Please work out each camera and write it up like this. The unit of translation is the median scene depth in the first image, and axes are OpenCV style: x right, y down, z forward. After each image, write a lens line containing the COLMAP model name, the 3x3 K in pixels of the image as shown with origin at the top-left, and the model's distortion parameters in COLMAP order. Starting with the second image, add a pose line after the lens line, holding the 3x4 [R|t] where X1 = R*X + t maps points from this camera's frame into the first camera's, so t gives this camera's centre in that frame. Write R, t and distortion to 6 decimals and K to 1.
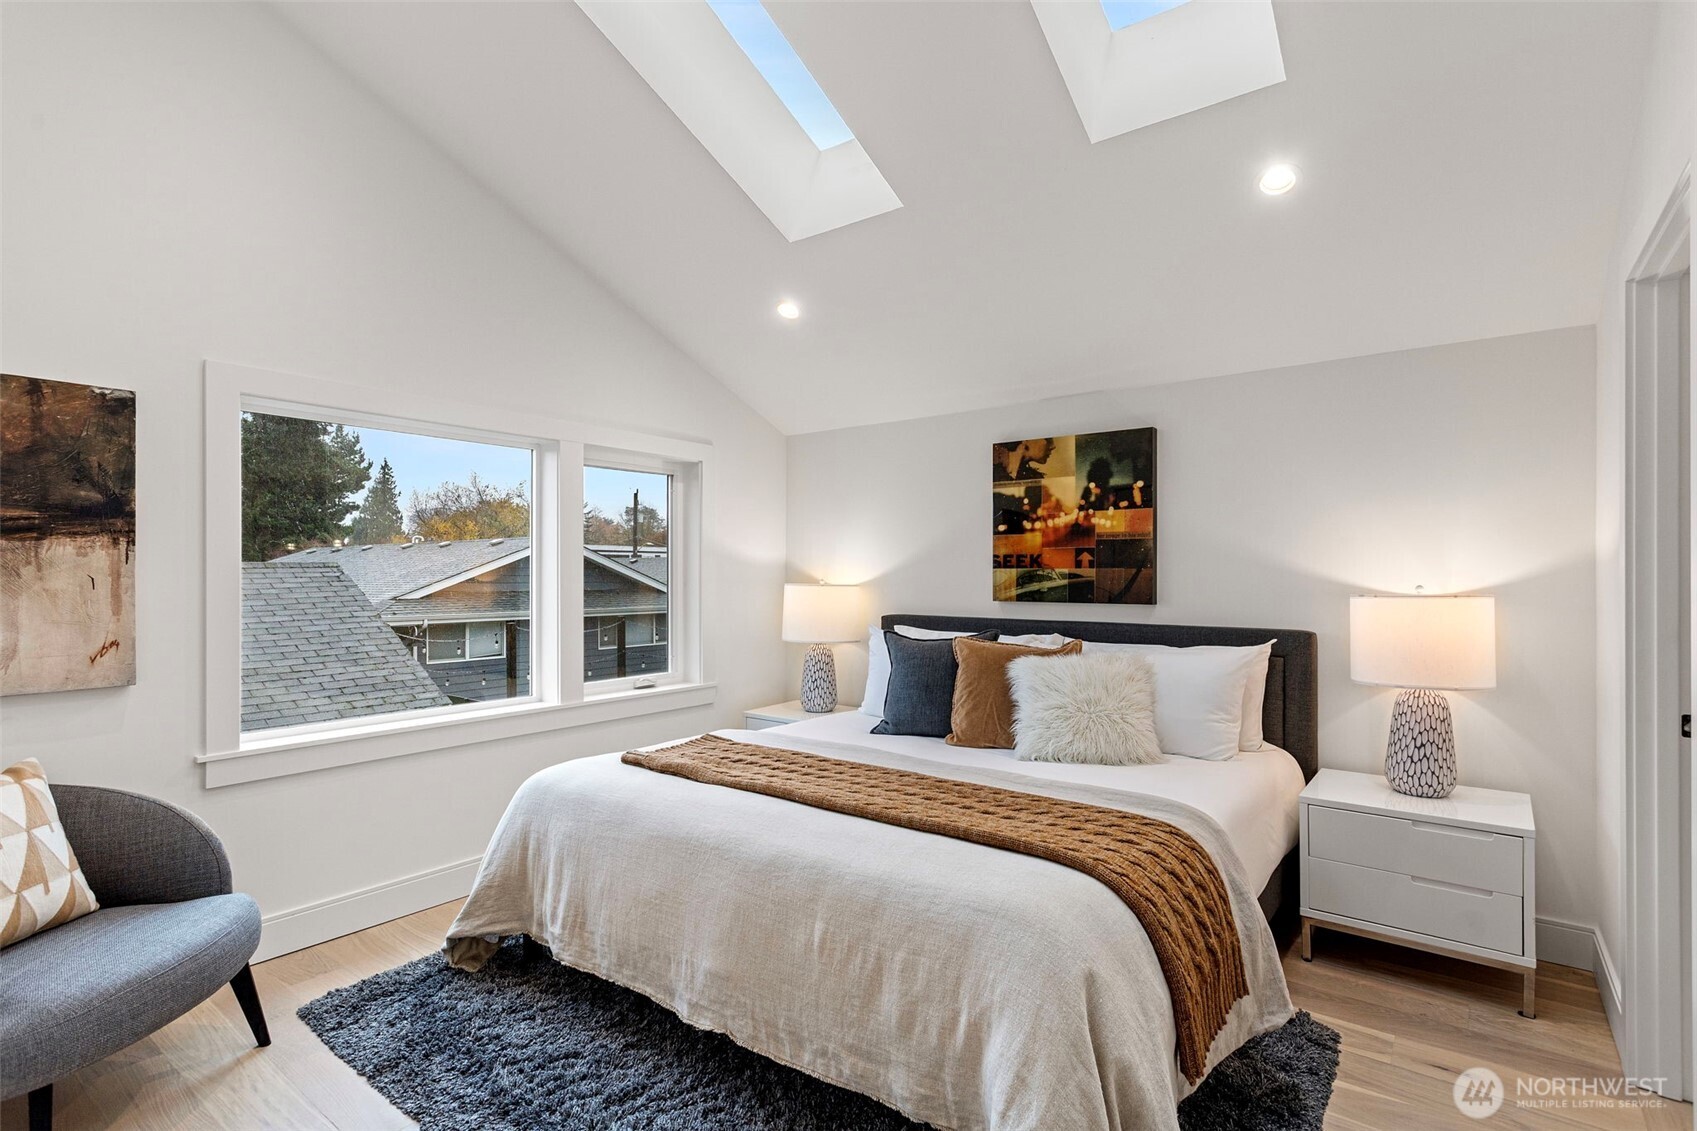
lens RADIAL K [[823.3, 0, 866.8], [0, 823.3, 574.8], [0, 0, 1]] dist [-0.018473, 0.006674]
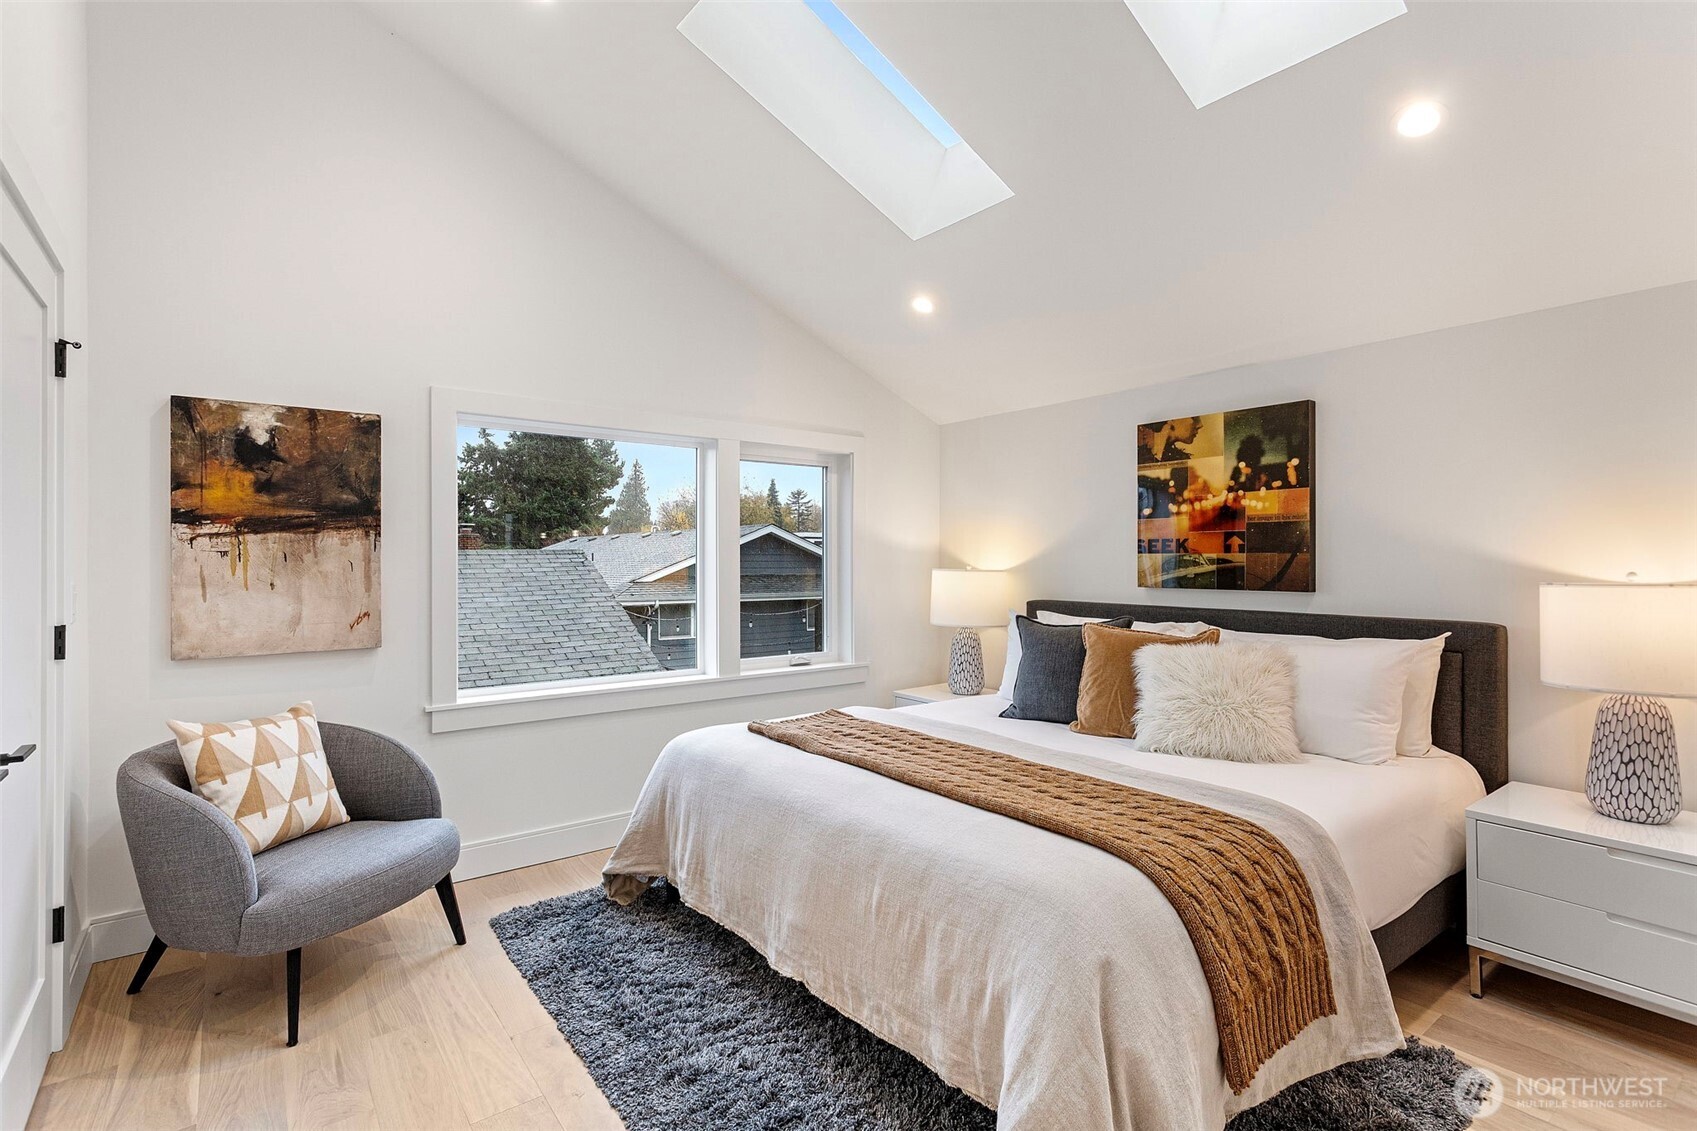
lens RADIAL K [[823.3, 0, 888.5], [0, 823.3, 561.7], [0, 0, 1]] dist [-0.018473, 0.006674]
pose [[0.965816, 0.000140, -0.259228, 0.182541], [0.000242, 0.999999, 0.001443, 0.000485], [0.259228, -0.001456, 0.965815, -0.017932]]
